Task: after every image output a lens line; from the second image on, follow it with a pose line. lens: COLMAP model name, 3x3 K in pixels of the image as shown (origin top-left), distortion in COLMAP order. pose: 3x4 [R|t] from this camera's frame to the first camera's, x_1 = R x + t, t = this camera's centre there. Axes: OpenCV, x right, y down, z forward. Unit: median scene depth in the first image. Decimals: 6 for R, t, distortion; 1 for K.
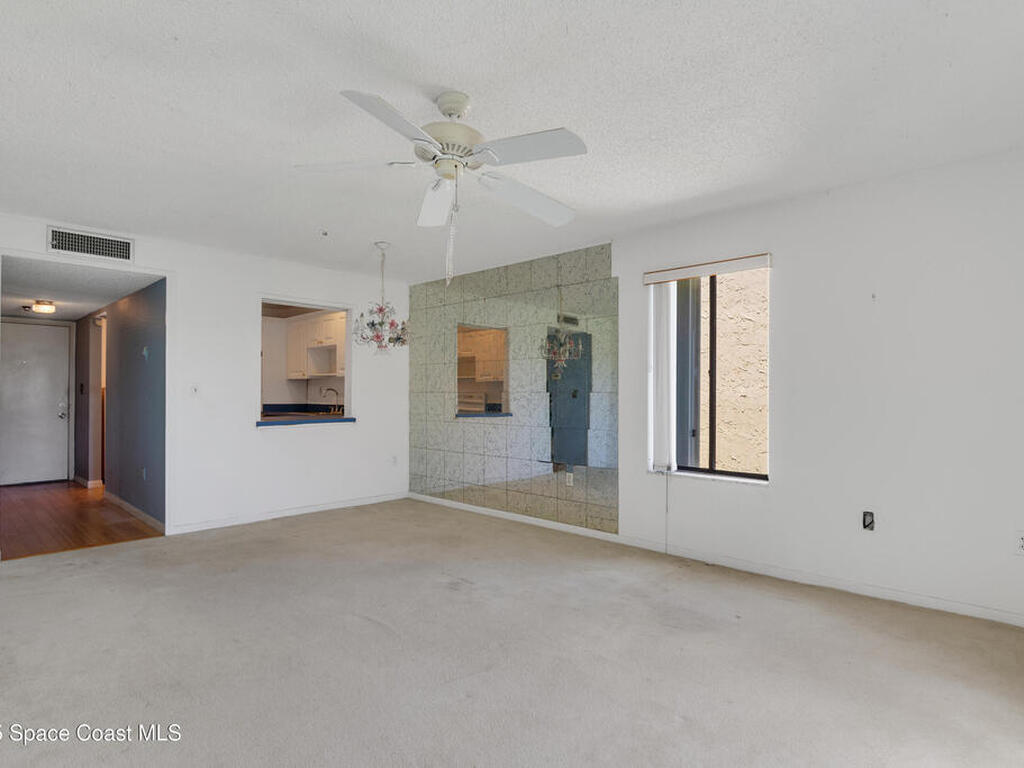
lens RADIAL K [[471.1, 0, 516.2], [0, 471.1, 385.5], [0, 0, 1]] dist [-0.000066, -0.000131]
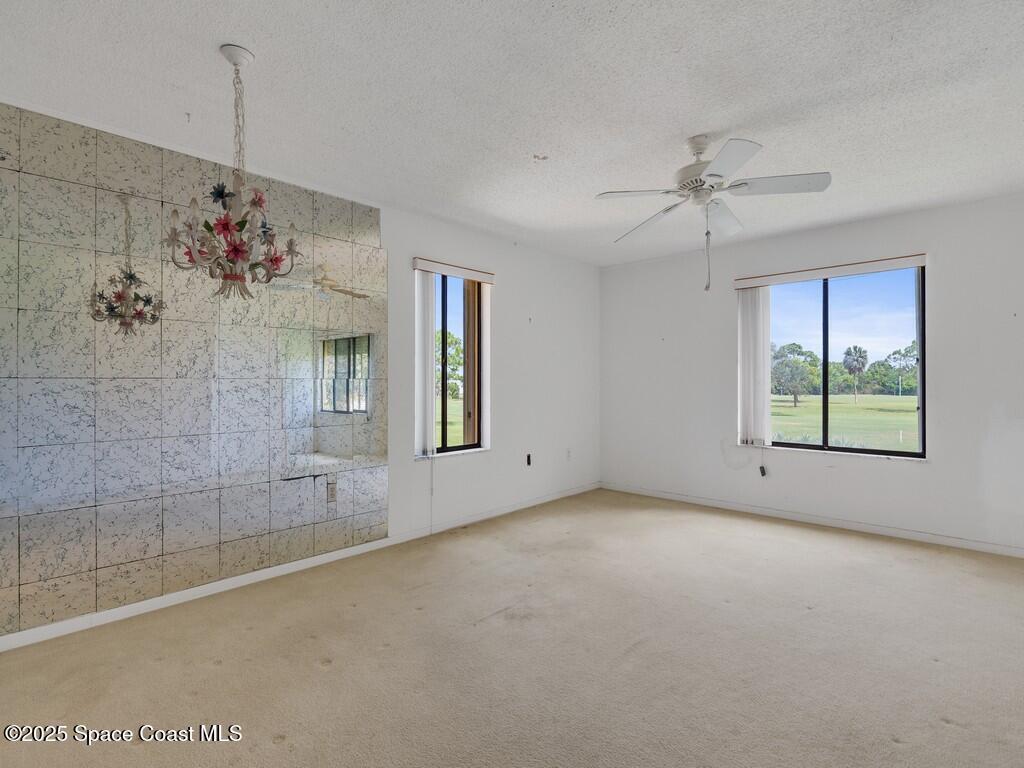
lens RADIAL K [[503.9, 0, 506.0], [0, 503.9, 377.3], [0, 0, 1]] dist [-0.013035, -0.006109]
pose [[0.099545, 0.012428, 0.994955, -0.747716], [-0.005058, 0.999915, -0.011983, 0.023225], [-0.995020, -0.003840, 0.099600, 0.711402]]
